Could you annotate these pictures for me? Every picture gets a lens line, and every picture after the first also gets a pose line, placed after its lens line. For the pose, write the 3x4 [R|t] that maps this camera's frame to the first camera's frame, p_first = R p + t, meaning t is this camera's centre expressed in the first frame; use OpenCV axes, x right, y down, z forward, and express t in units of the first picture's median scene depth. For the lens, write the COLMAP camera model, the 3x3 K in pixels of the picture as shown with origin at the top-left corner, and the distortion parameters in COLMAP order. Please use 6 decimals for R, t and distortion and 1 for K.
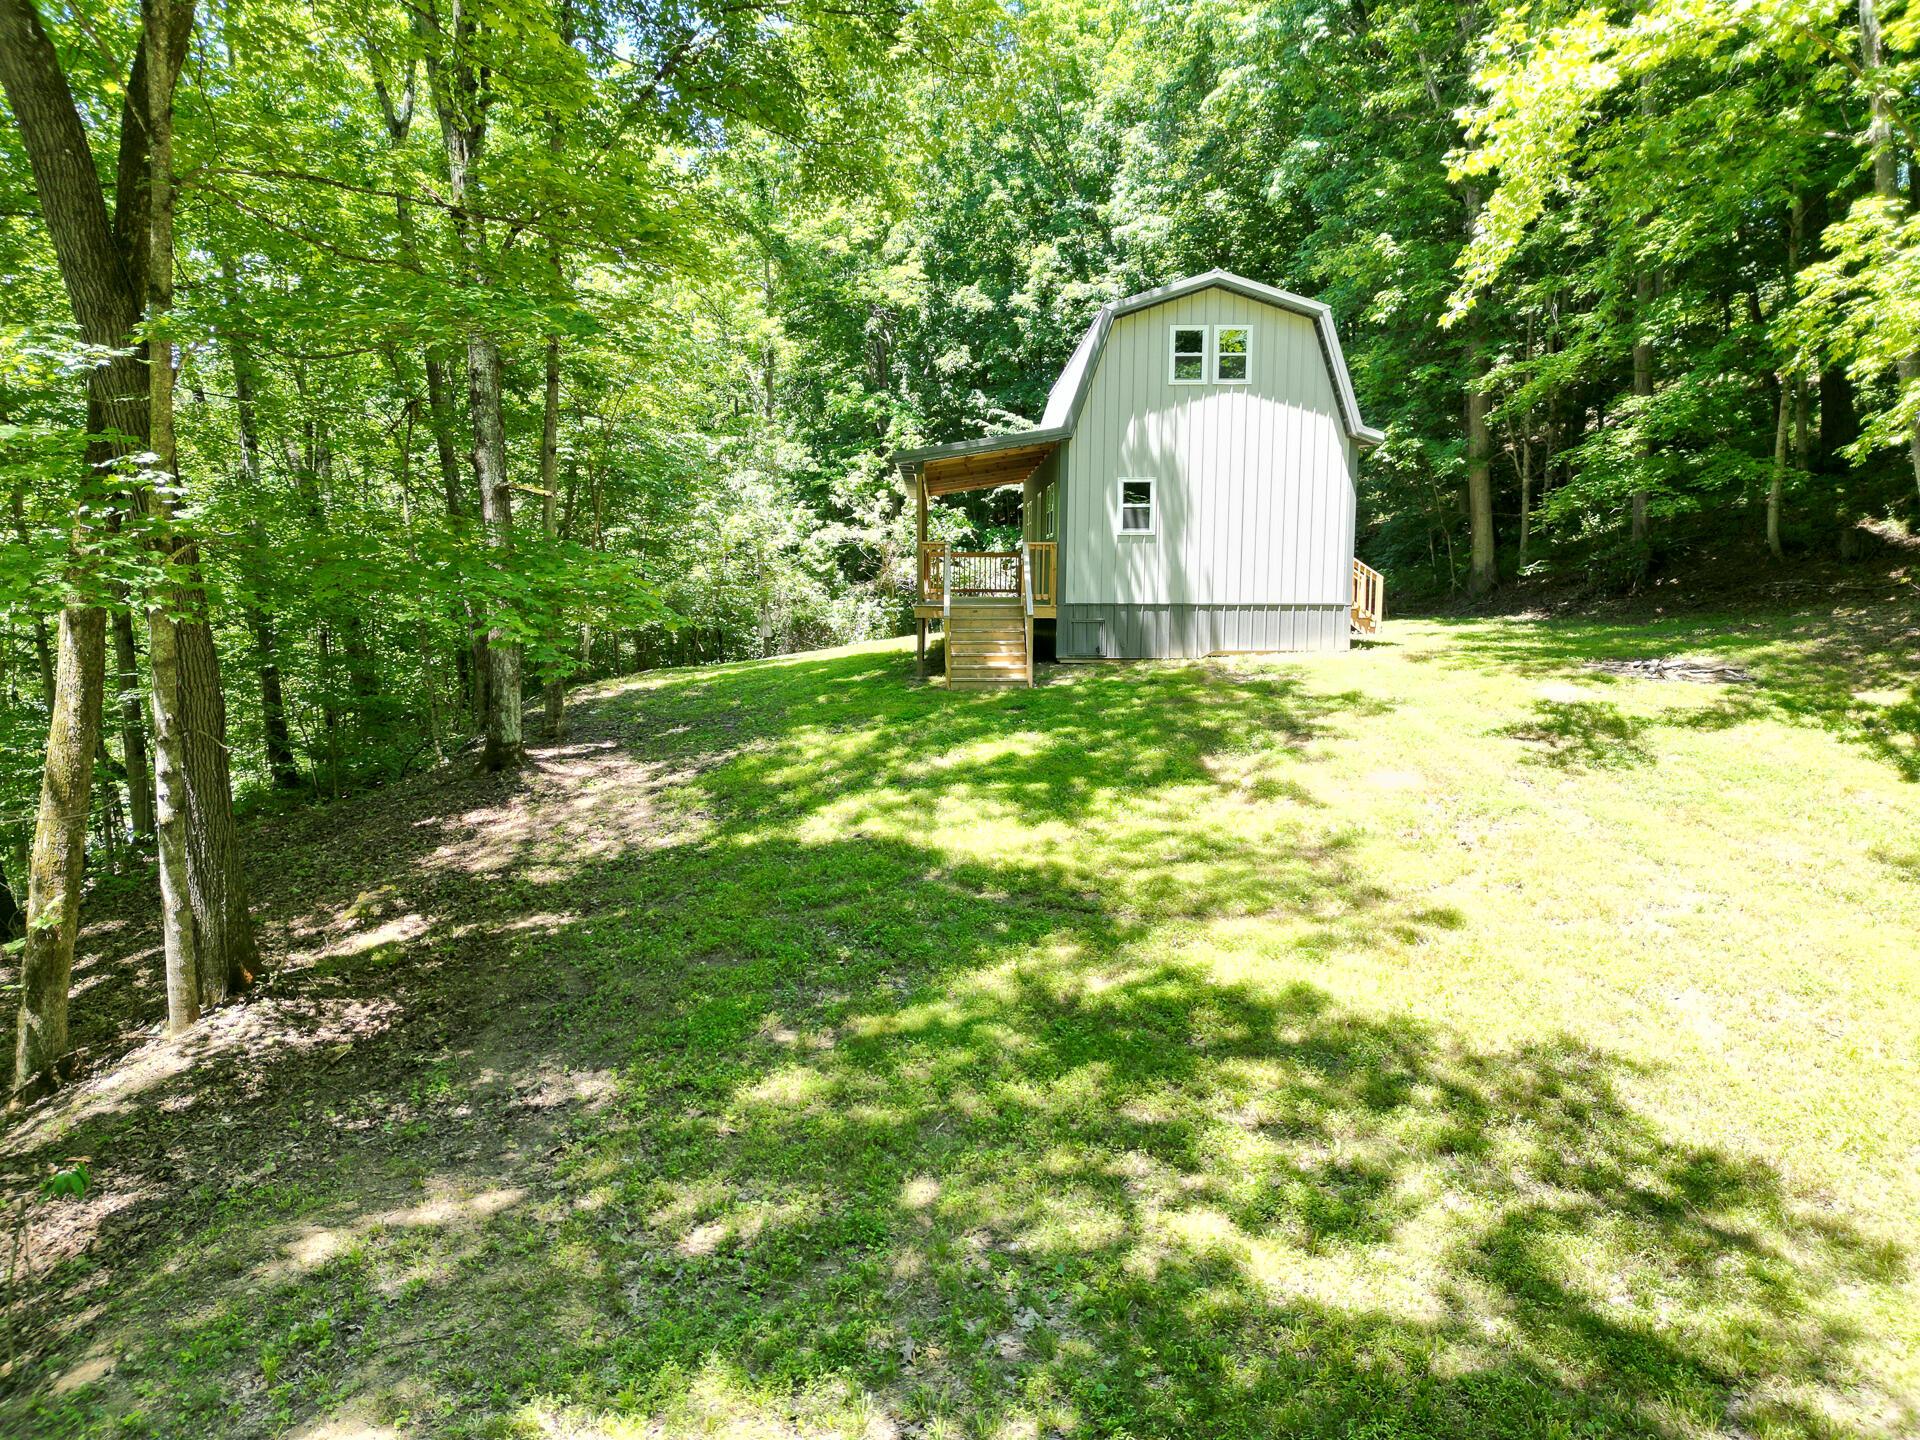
lens RADIAL K [[1334.5, 0, 947.2], [0, 1334.5, 732.3], [0, 0, 1]] dist [0.061597, -0.057702]
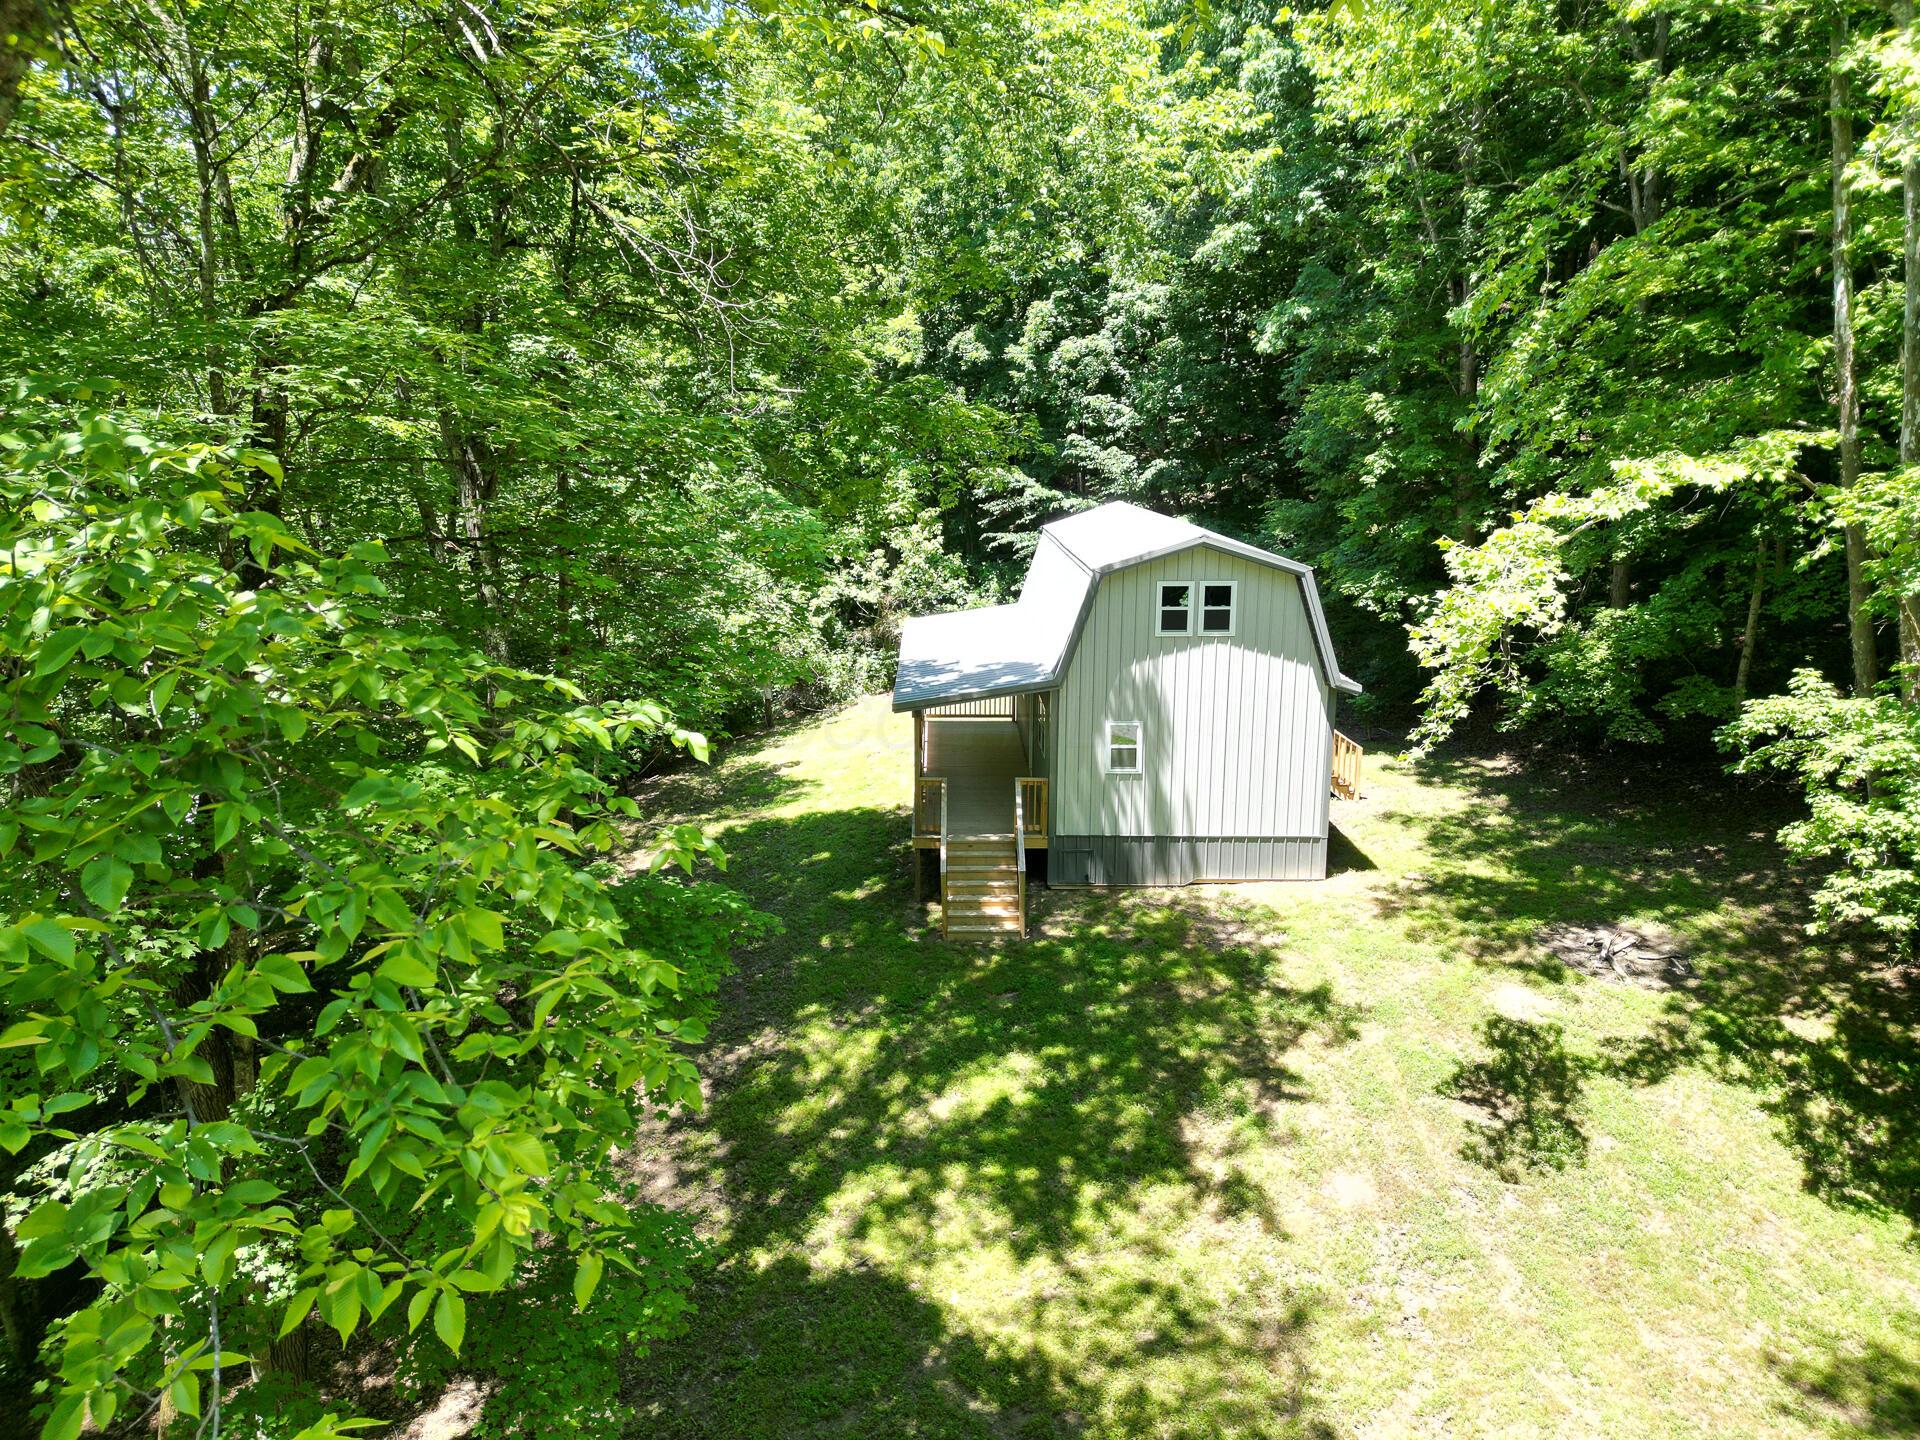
lens RADIAL K [[1334.5, 0, 954.6], [0, 1334.5, 703.6], [0, 0, 1]] dist [0.061597, -0.057702]
pose [[0.999963, -0.002024, 0.008370, -0.000121], [0.001185, 0.995075, 0.099114, -0.323402], [-0.008530, -0.099101, 0.995041, -0.037347]]
